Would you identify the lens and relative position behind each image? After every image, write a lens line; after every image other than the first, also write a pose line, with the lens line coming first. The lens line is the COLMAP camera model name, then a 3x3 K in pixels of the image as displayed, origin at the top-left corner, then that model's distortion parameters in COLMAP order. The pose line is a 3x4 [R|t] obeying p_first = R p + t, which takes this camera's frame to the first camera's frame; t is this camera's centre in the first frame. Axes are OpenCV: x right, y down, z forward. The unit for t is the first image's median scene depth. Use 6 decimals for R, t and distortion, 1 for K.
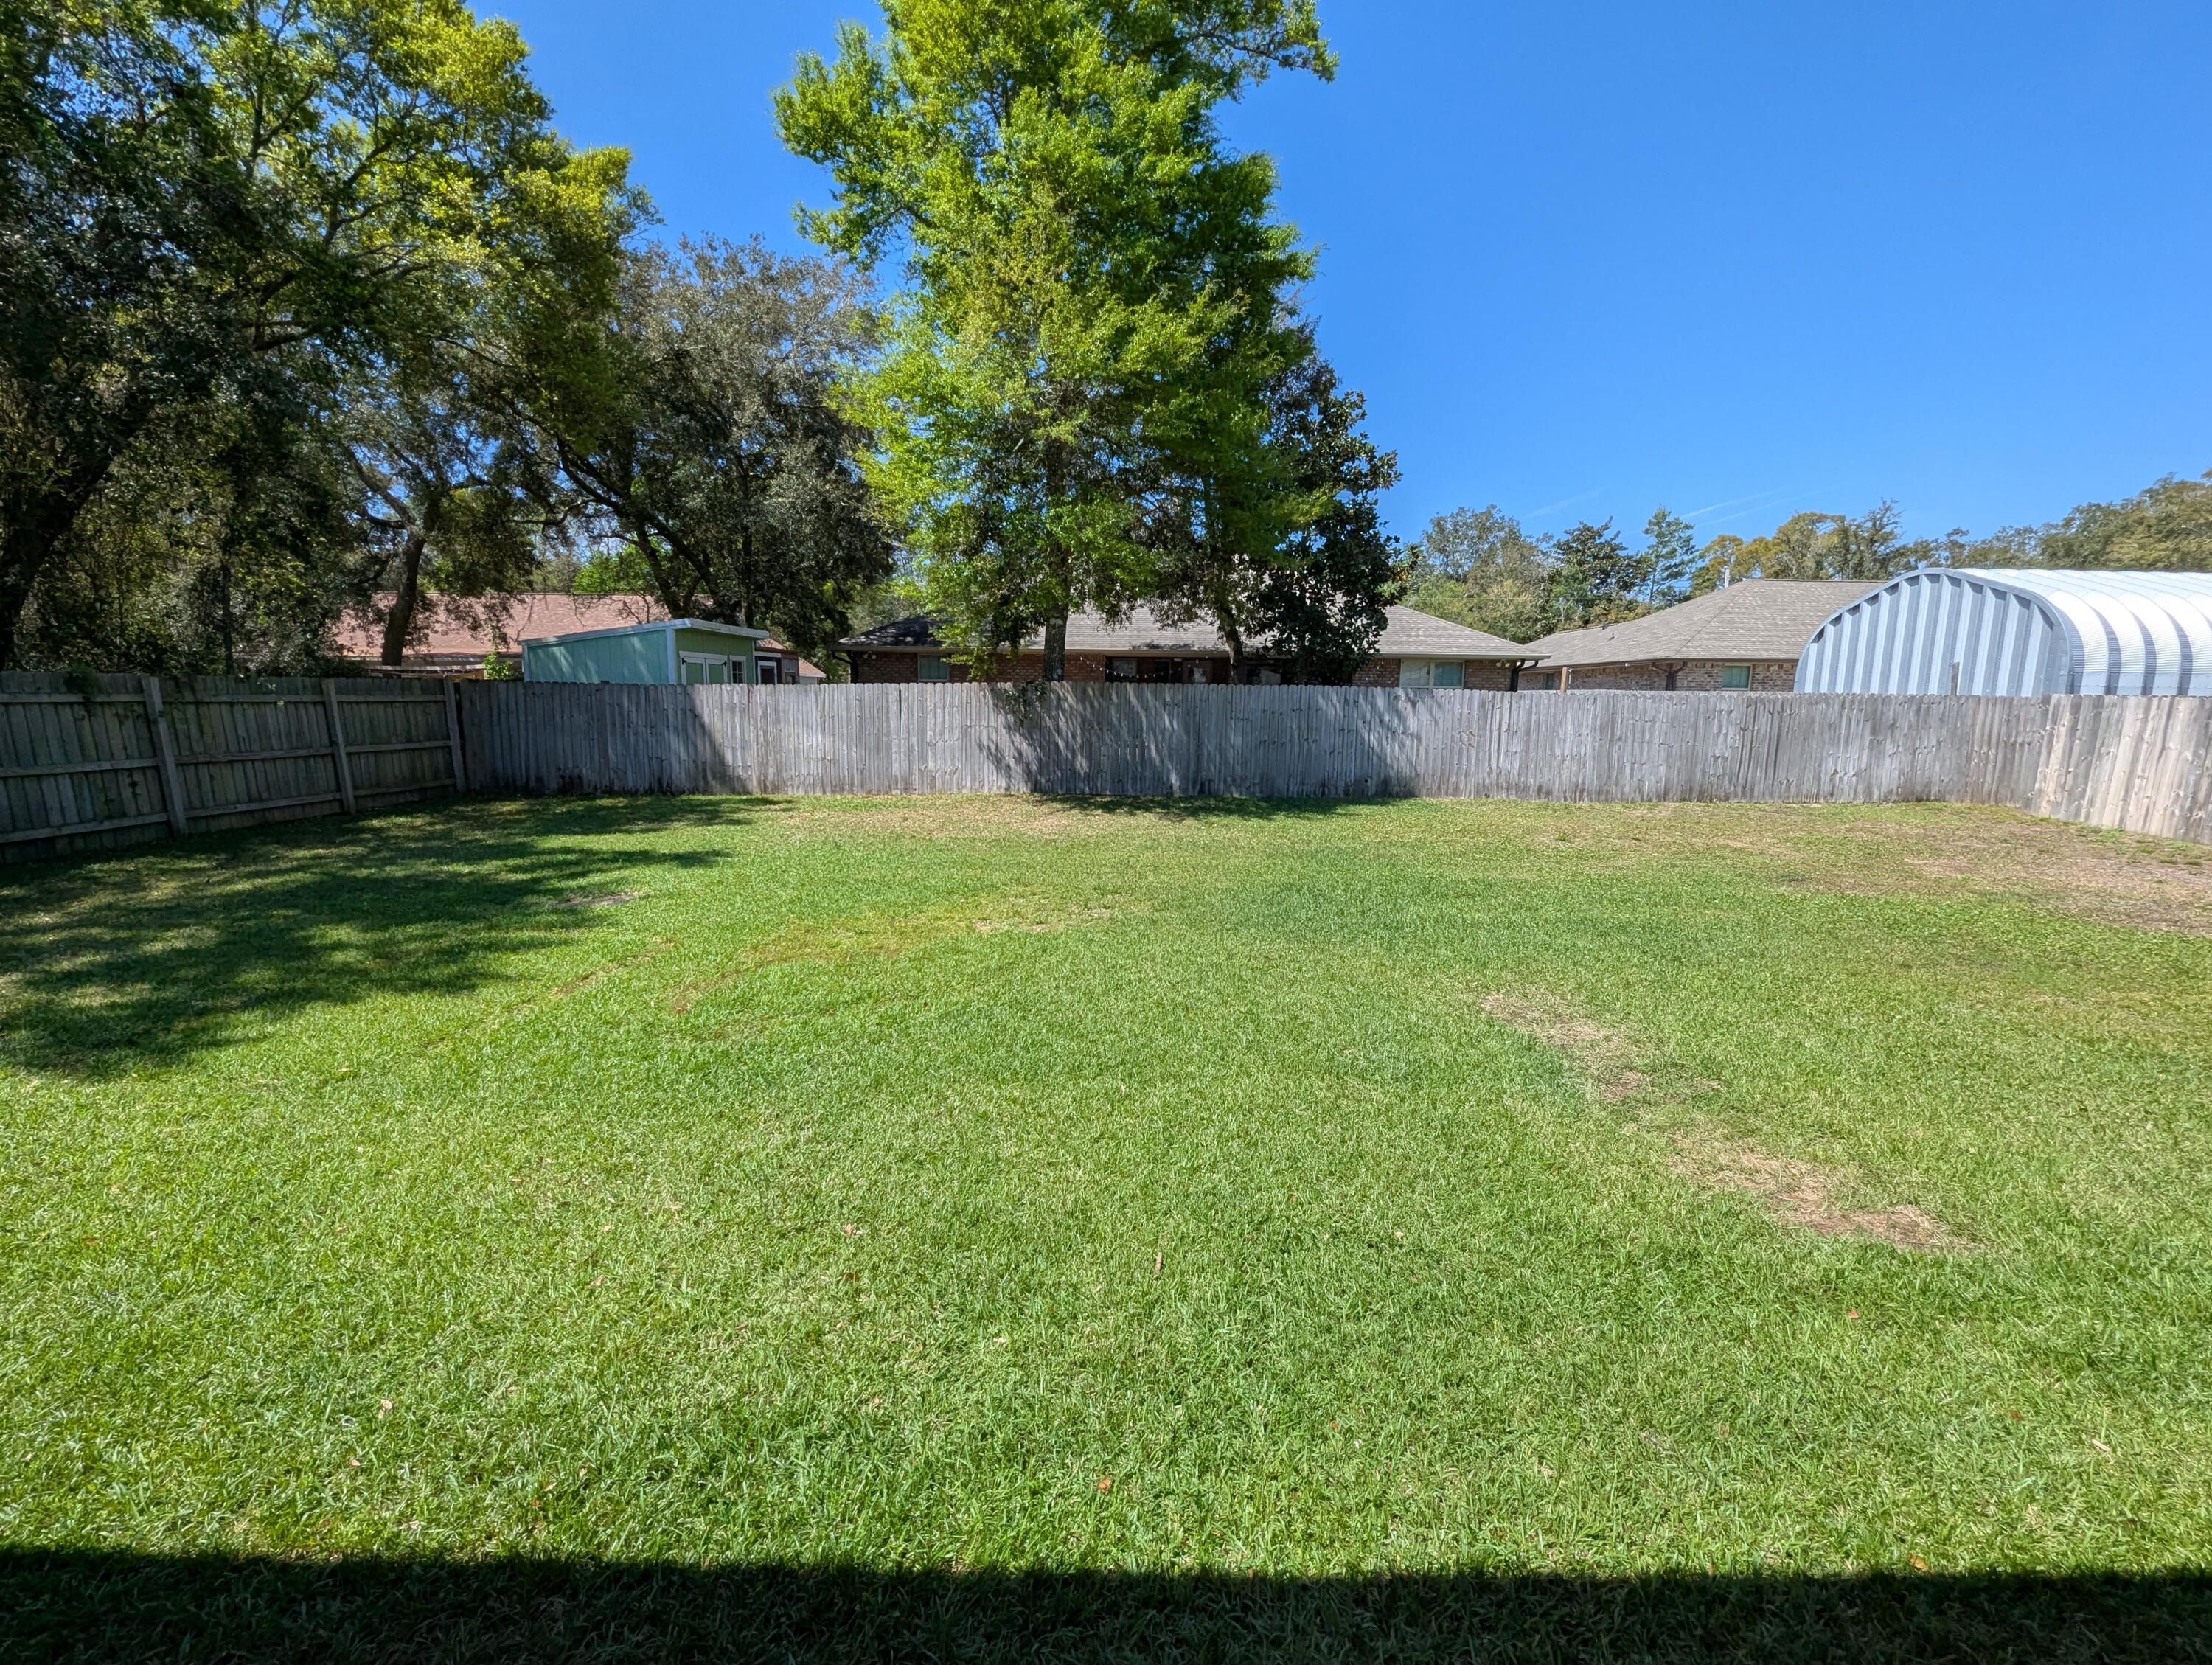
lens RADIAL K [[920.2, 0, 1113.7], [0, 920.2, 836.2], [0, 0, 1]] dist [0.001268, -0.000658]
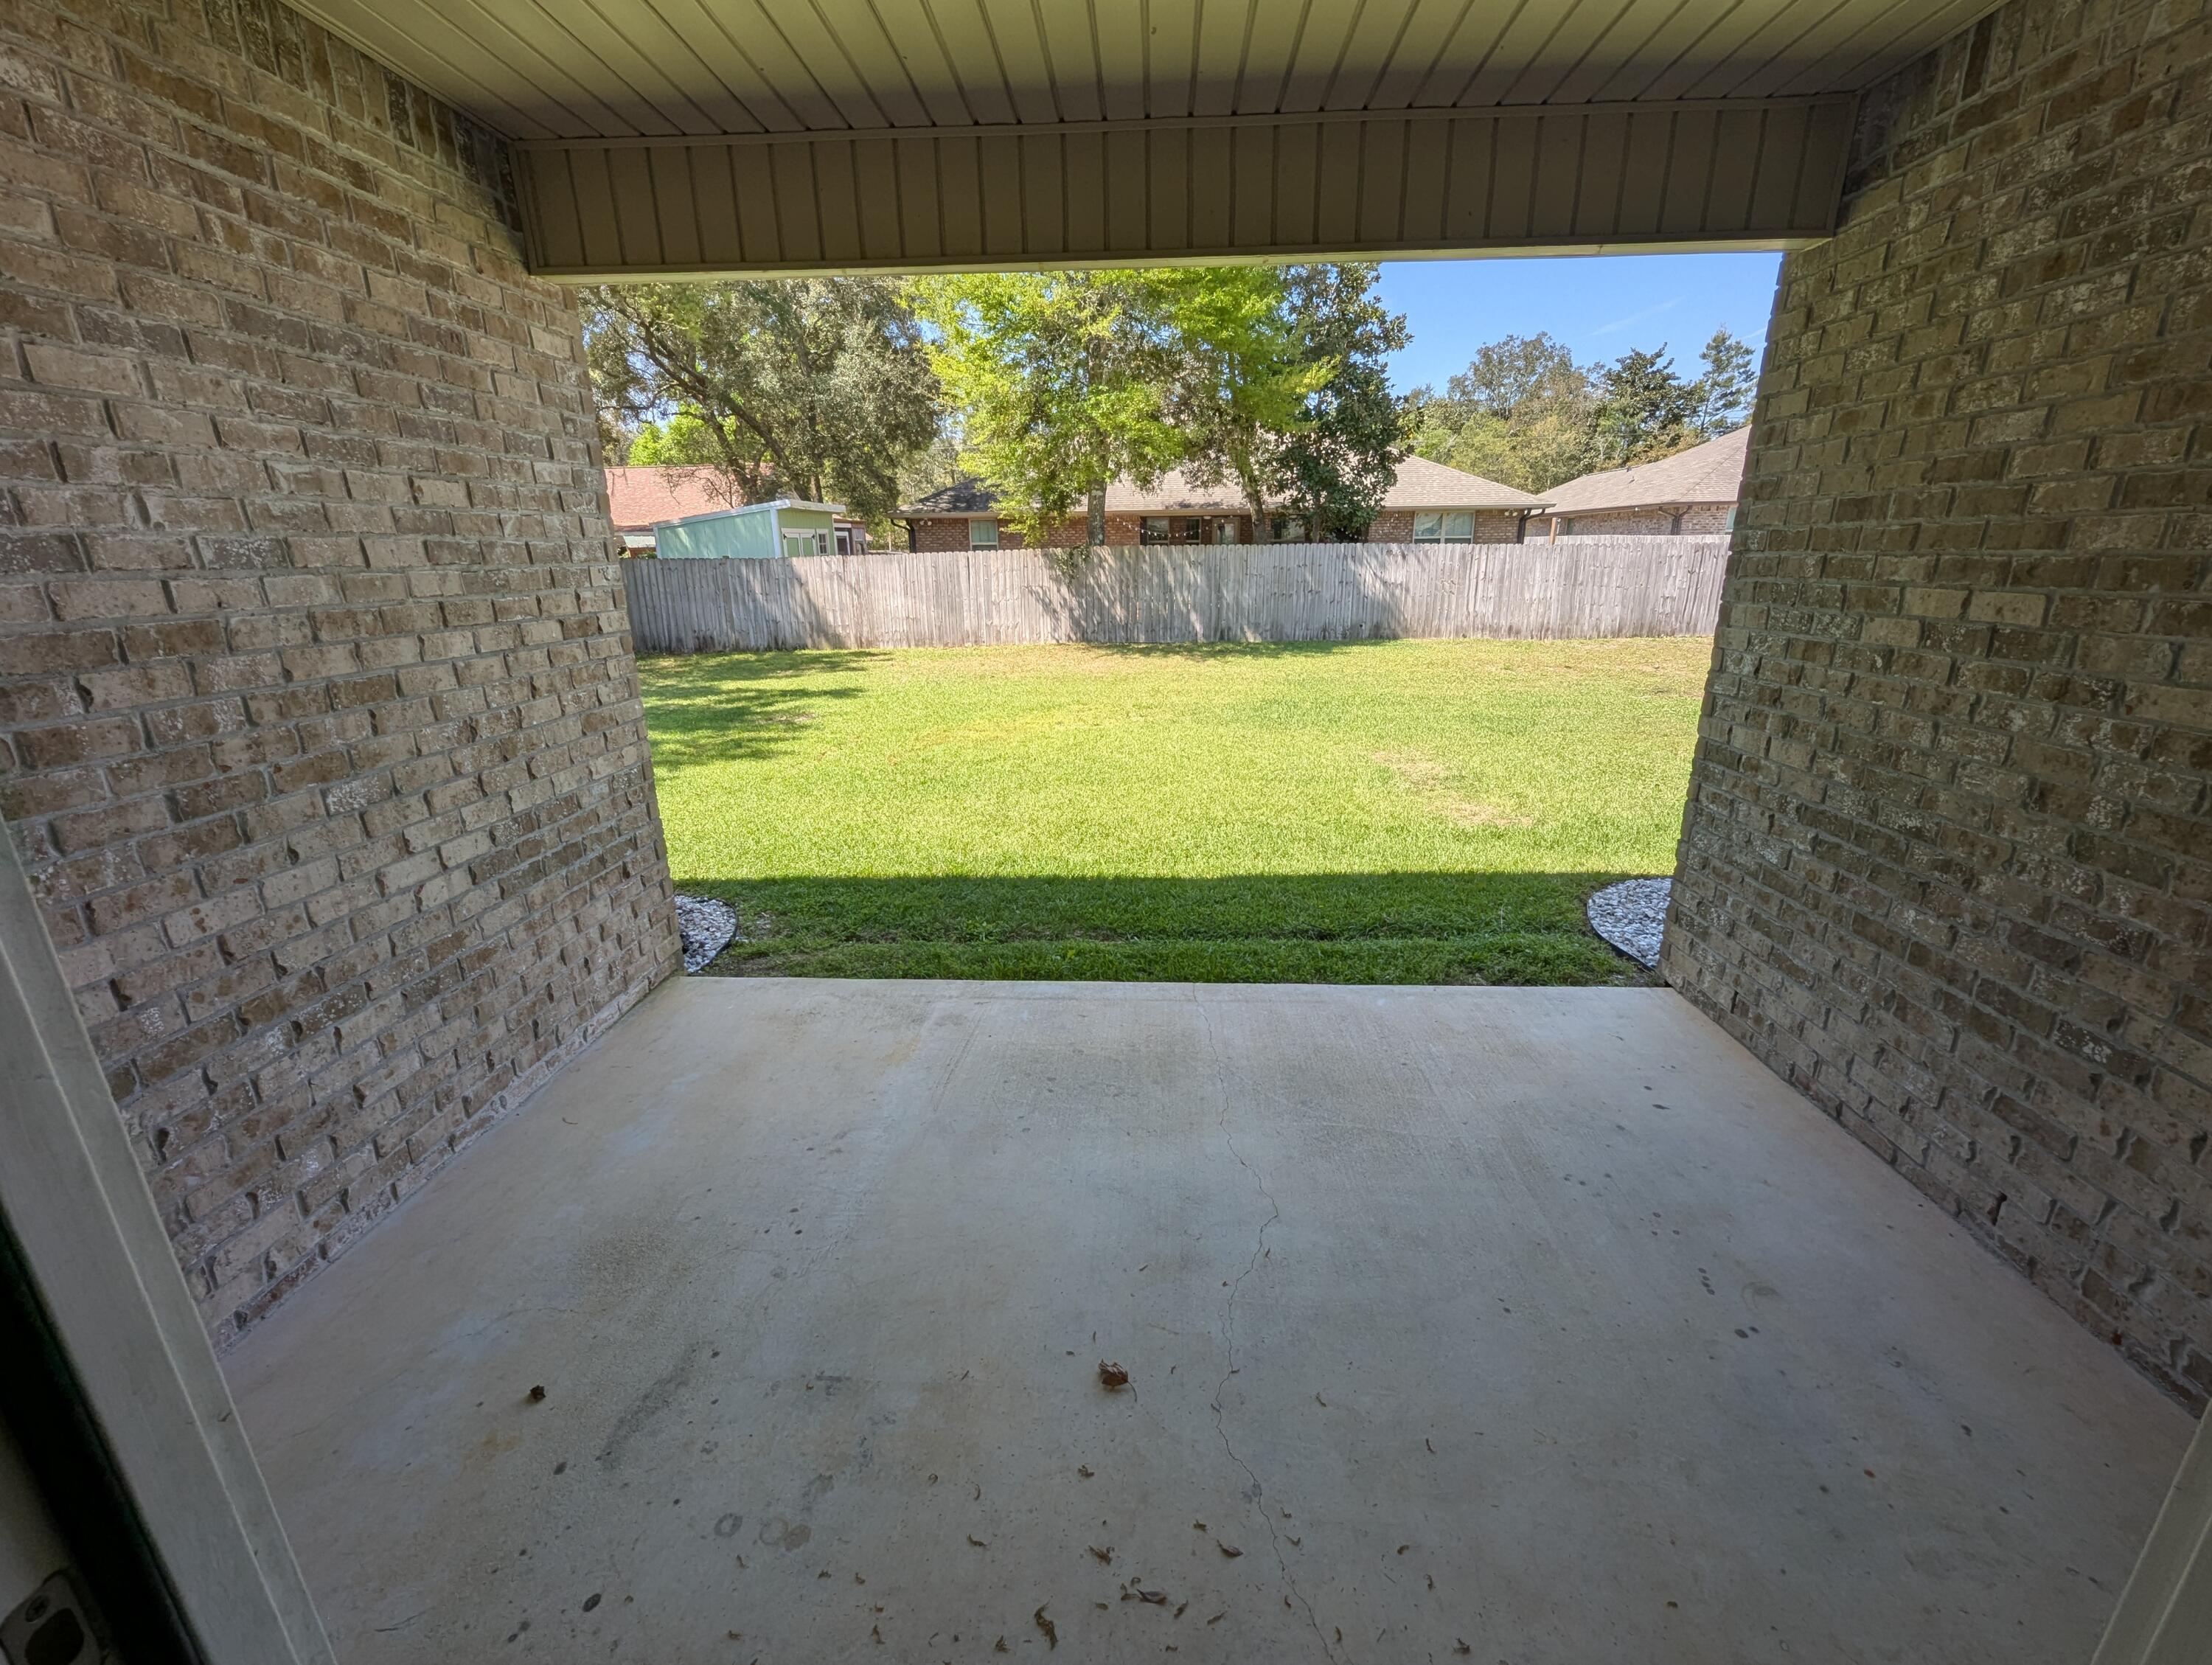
lens RADIAL K [[906.8, 0, 1106.0], [0, 906.8, 832.5], [0, 0, 1]] dist [-0.002840, -0.000328]
pose [[0.998572, -0.012059, -0.052049, 0.003604], [0.019812, 0.988318, 0.151113, 0.020578], [0.049618, -0.151928, 0.987145, -0.208873]]
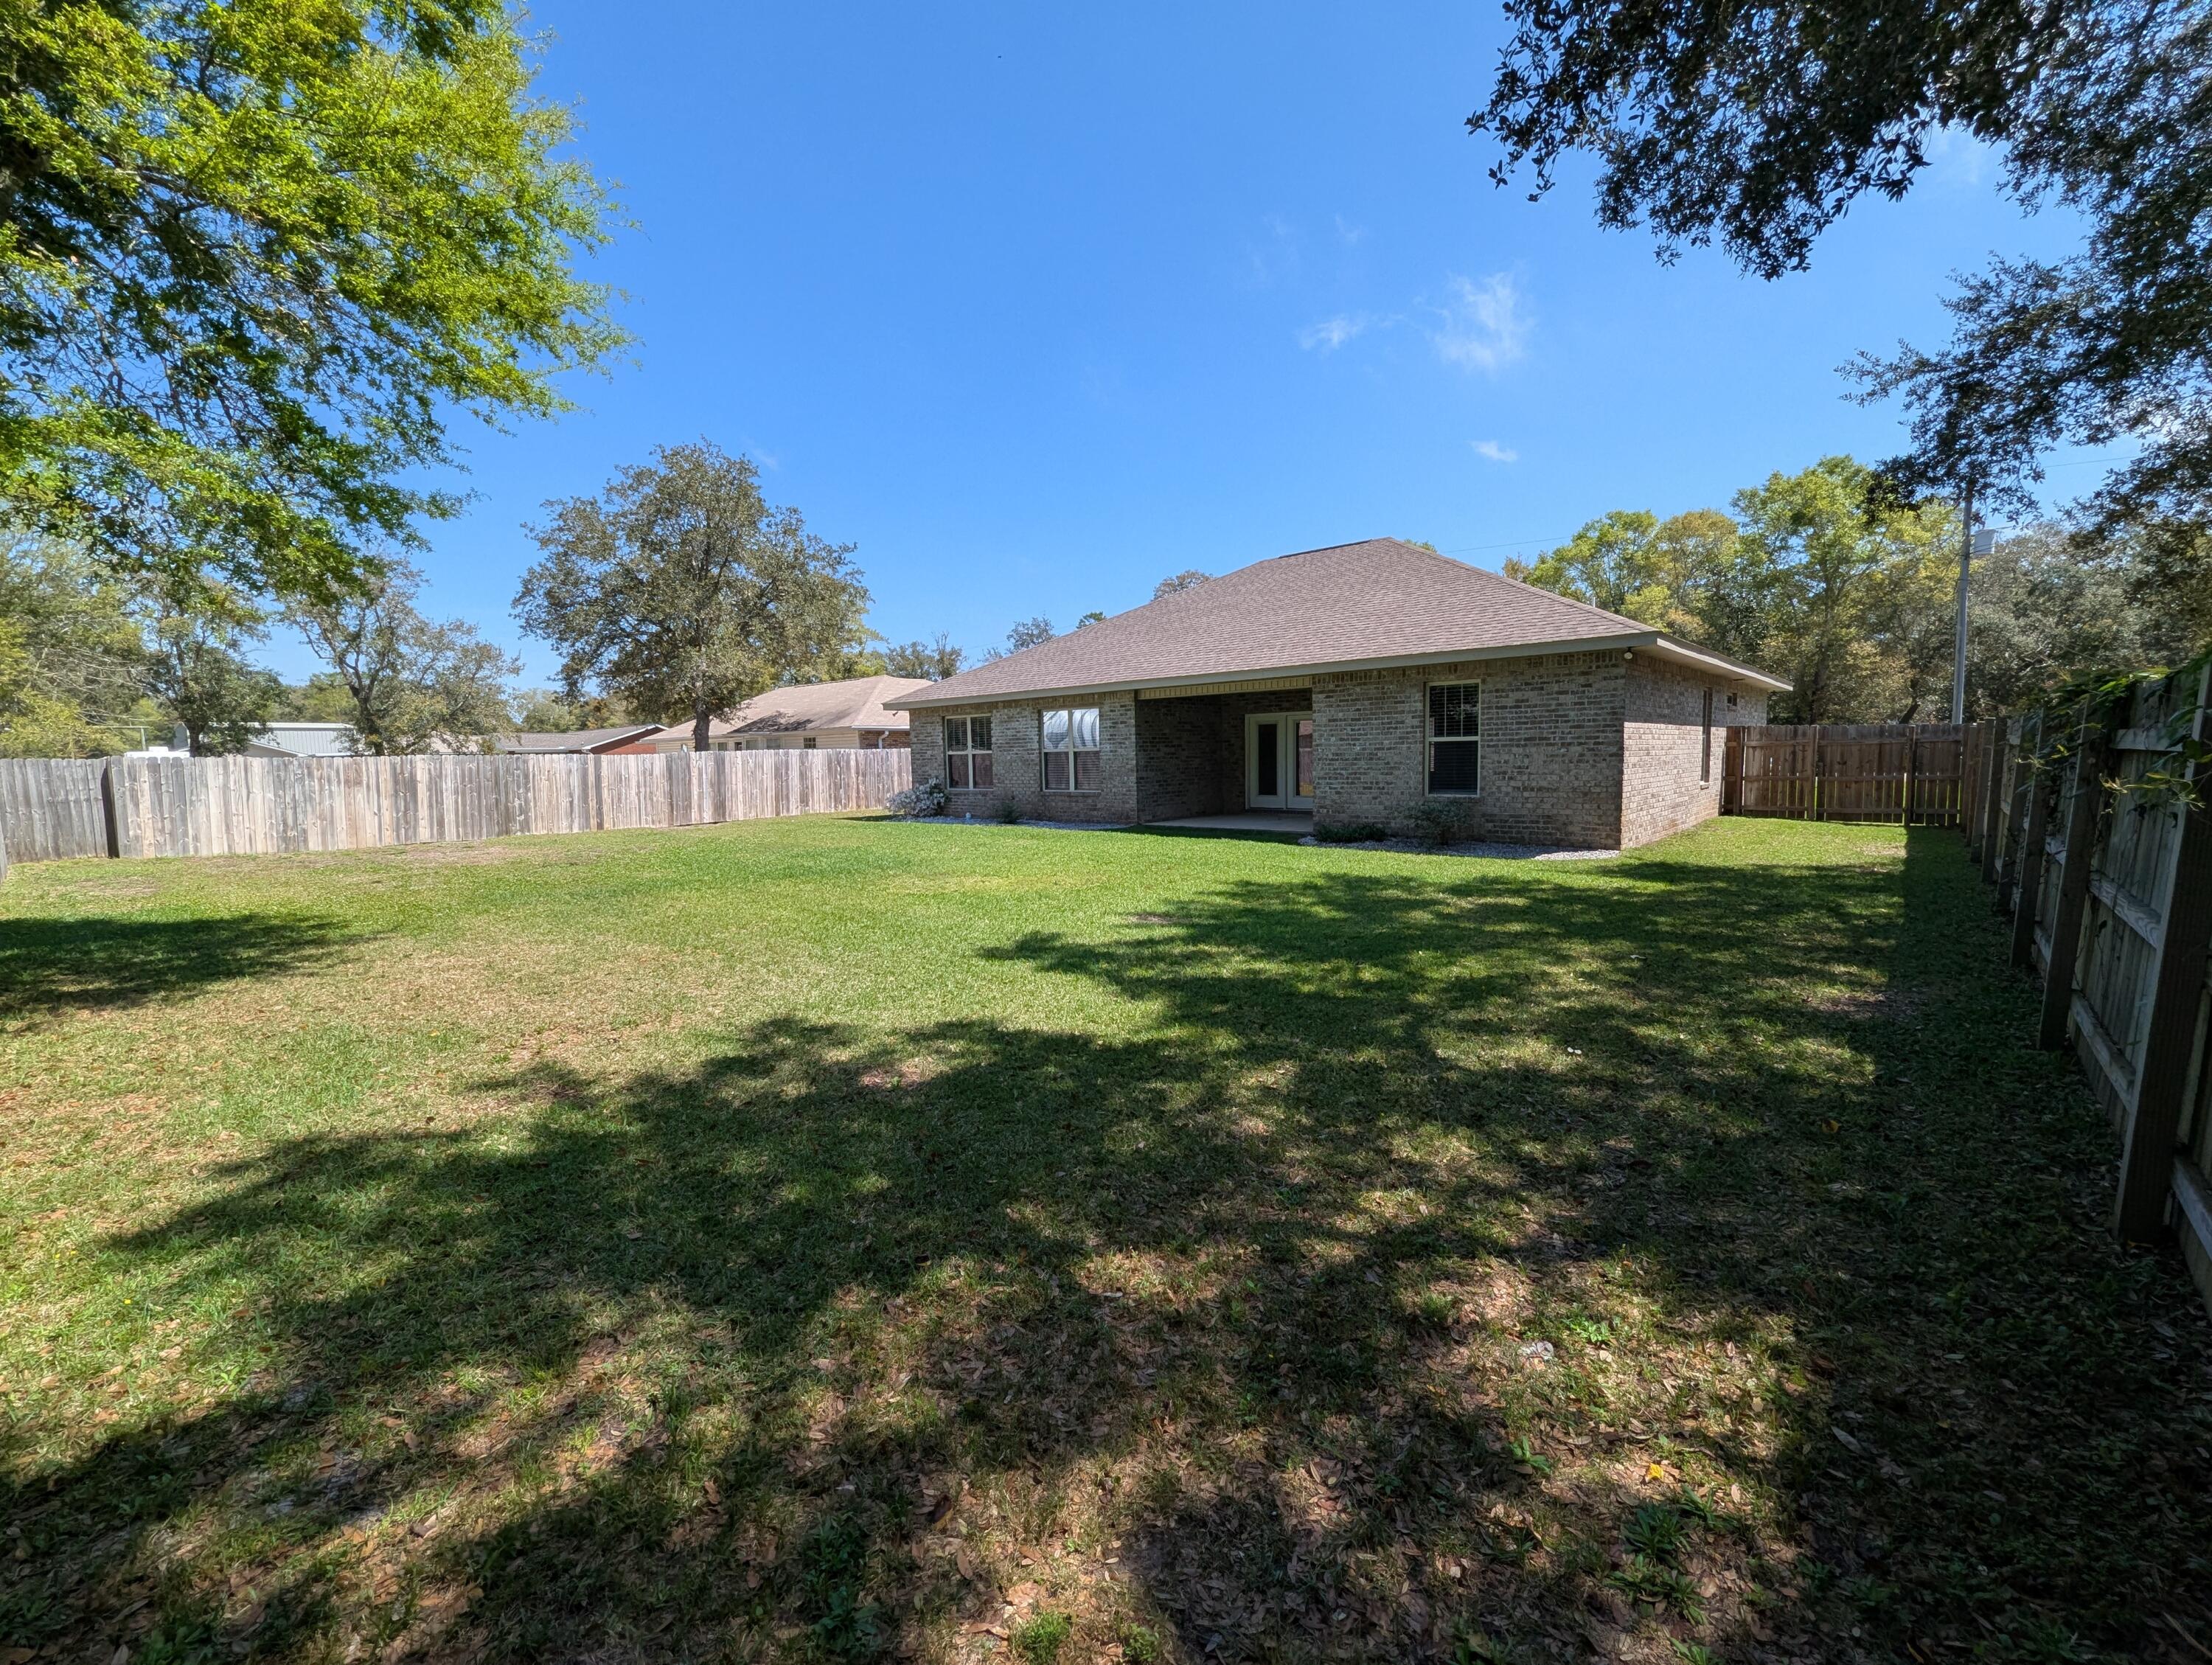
lens RADIAL K [[906.8, 0, 1106.0], [0, 906.8, 832.5], [0, 0, 1]] dist [-0.002840, -0.000328]
pose [[-0.744469, -0.055198, 0.665371, -0.616050], [0.107526, 0.973655, 0.201080, -0.136604], [-0.658942, 0.221242, -0.718921, 0.893687]]
